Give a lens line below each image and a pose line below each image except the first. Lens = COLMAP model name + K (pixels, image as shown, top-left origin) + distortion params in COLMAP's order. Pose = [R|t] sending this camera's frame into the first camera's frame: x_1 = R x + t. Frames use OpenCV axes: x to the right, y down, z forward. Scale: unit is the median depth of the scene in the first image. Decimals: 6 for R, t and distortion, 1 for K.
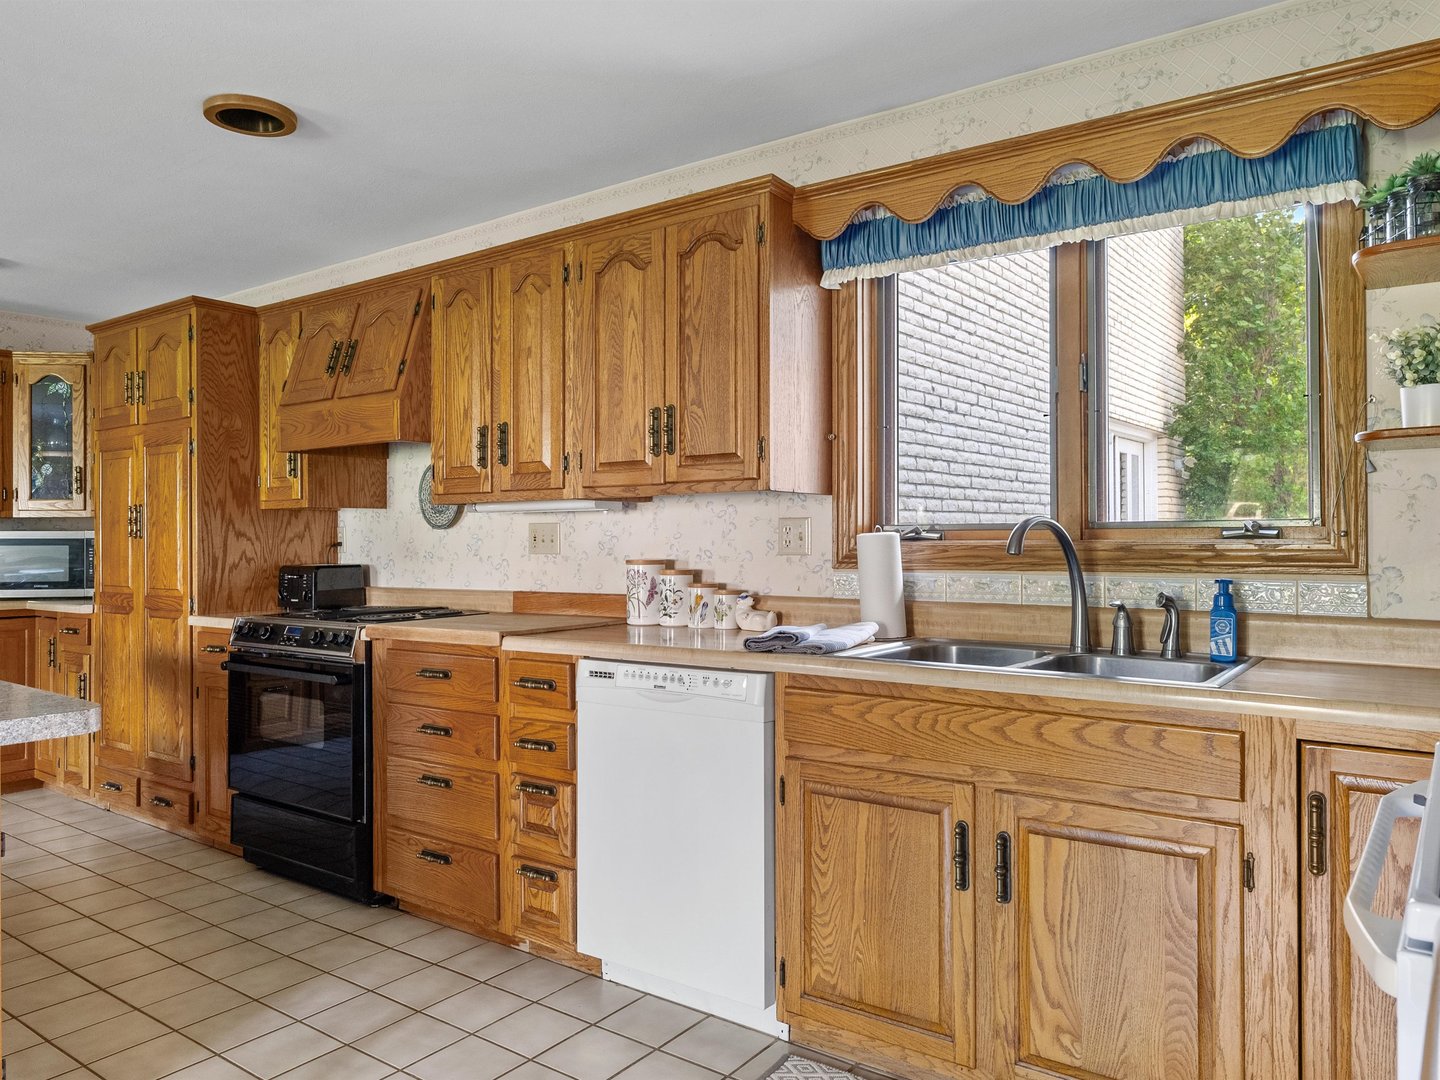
lens RADIAL K [[1025.1, 0, 721.1], [0, 1025.1, 530.2], [0, 0, 1]] dist [-0.002249, -0.002018]
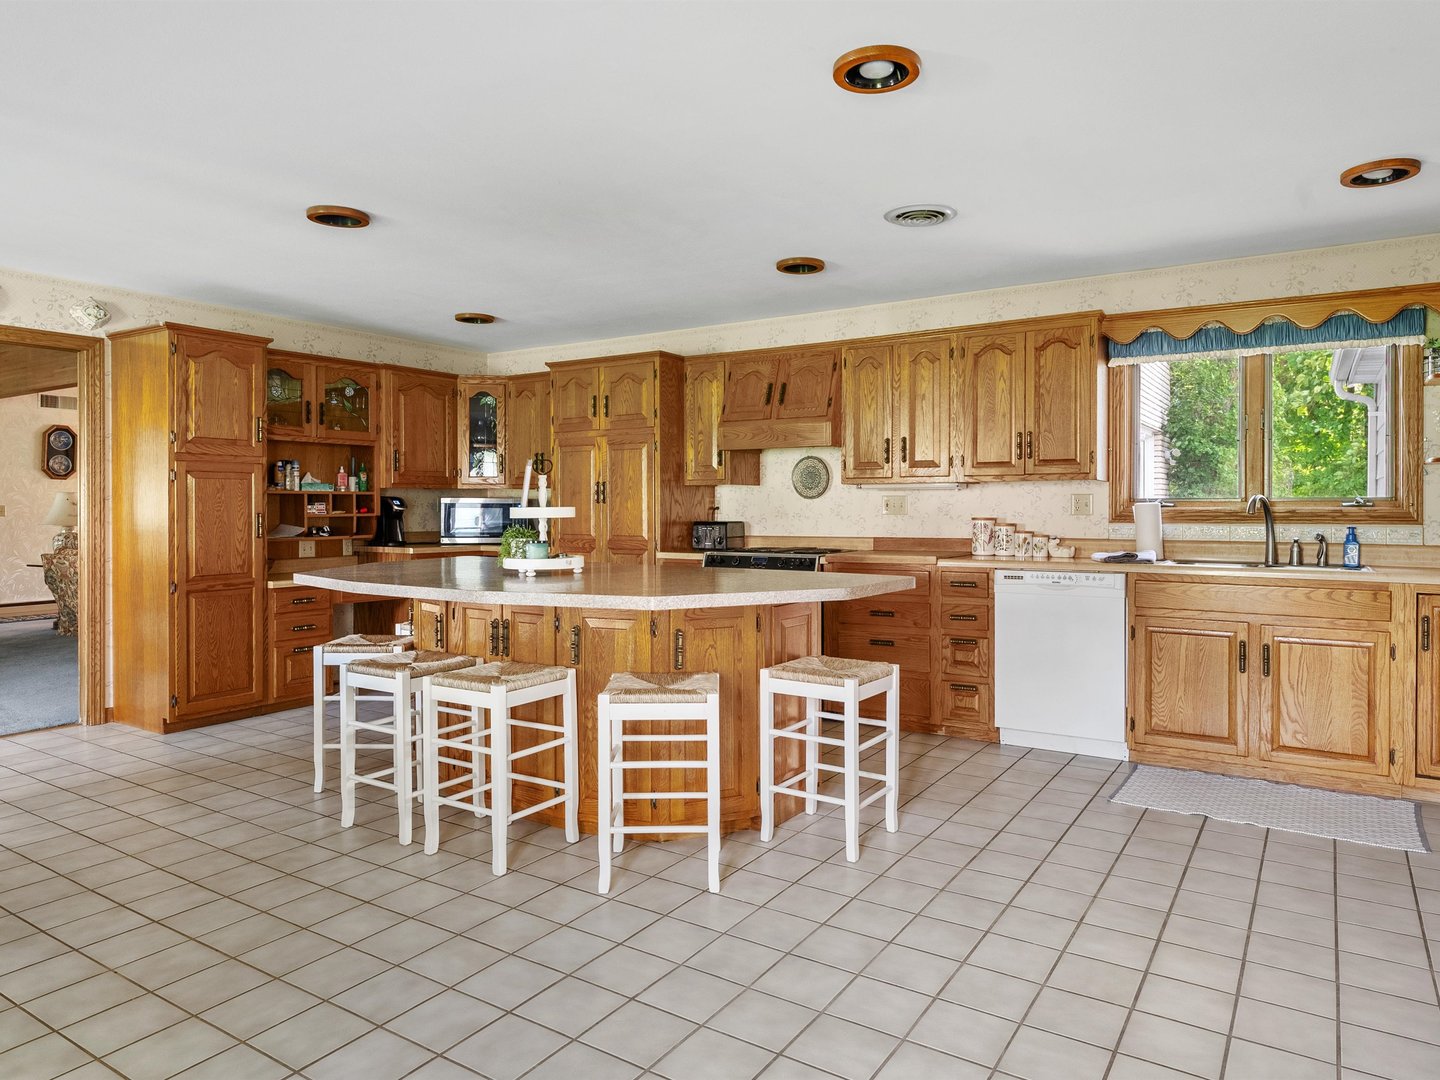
lens RADIAL K [[931.5, 0, 719.3], [0, 931.5, 512.9], [0, 0, 1]] dist [-0.003935, -0.000804]
pose [[0.998379, 0.006556, 0.056528, -0.688443], [-0.007256, 0.999899, 0.012189, 0.005704], [-0.056443, -0.012579, 0.998327, -0.611263]]
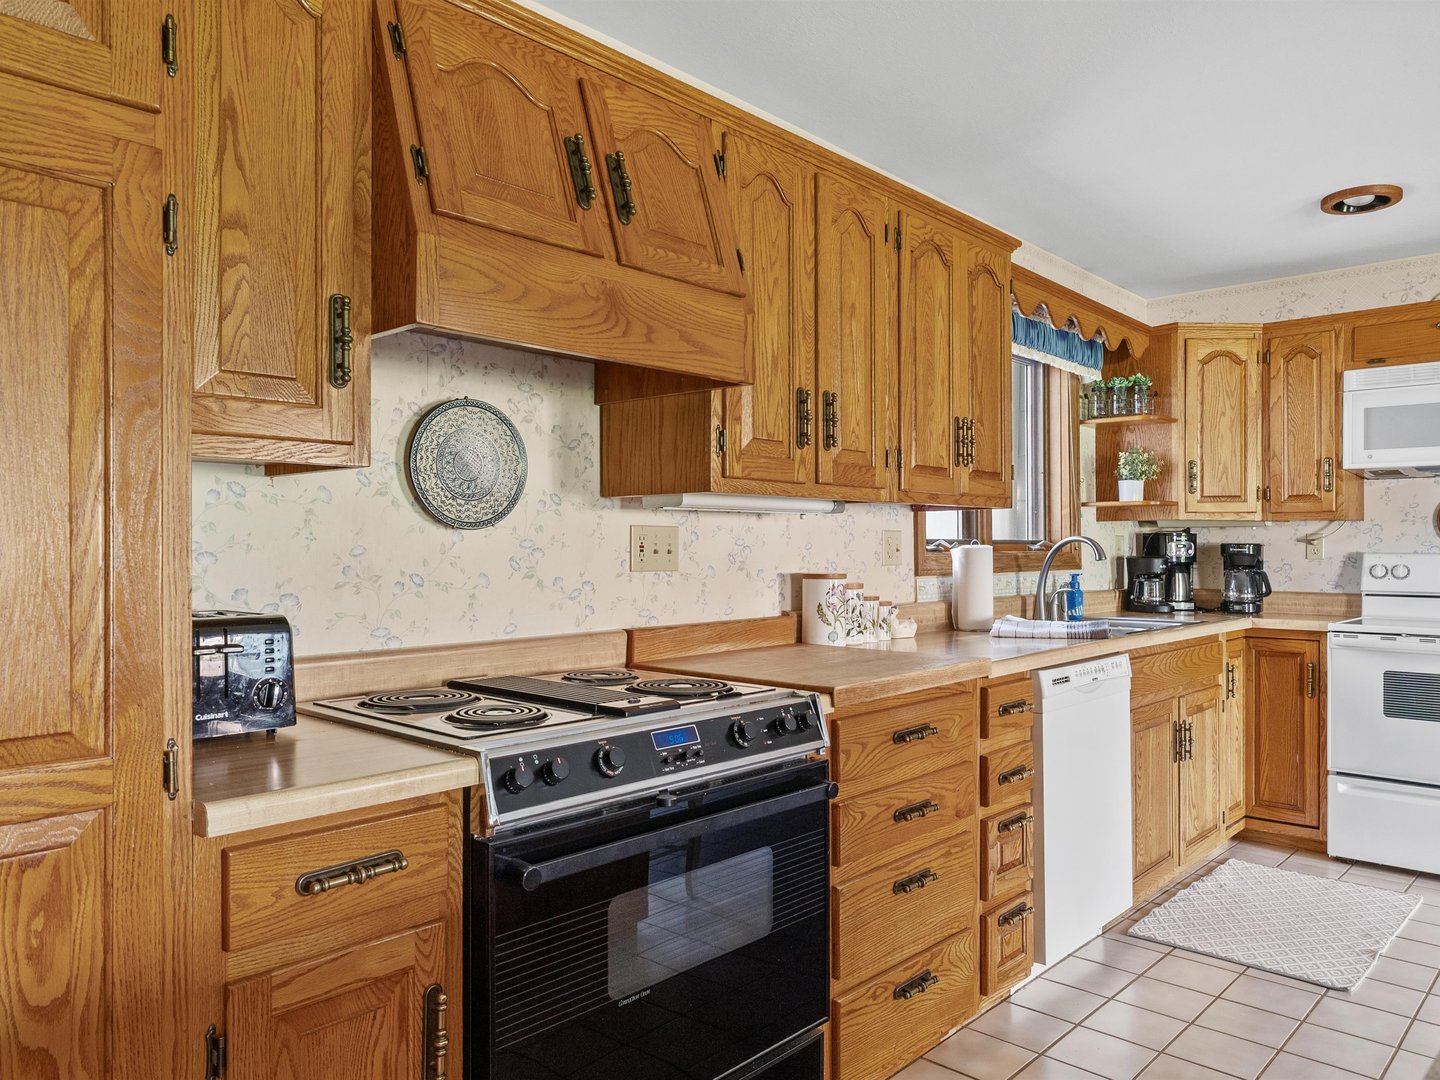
lens RADIAL K [[1033.7, 0, 720.0], [0, 1033.7, 543.5], [0, 0, 1]] dist [-0.013501, -0.004290]
pose [[0.108112, 0.011093, 0.994077, -1.091028], [-0.007355, 0.999919, -0.010358, 0.014874], [-0.994112, -0.006191, 0.108185, 1.130881]]
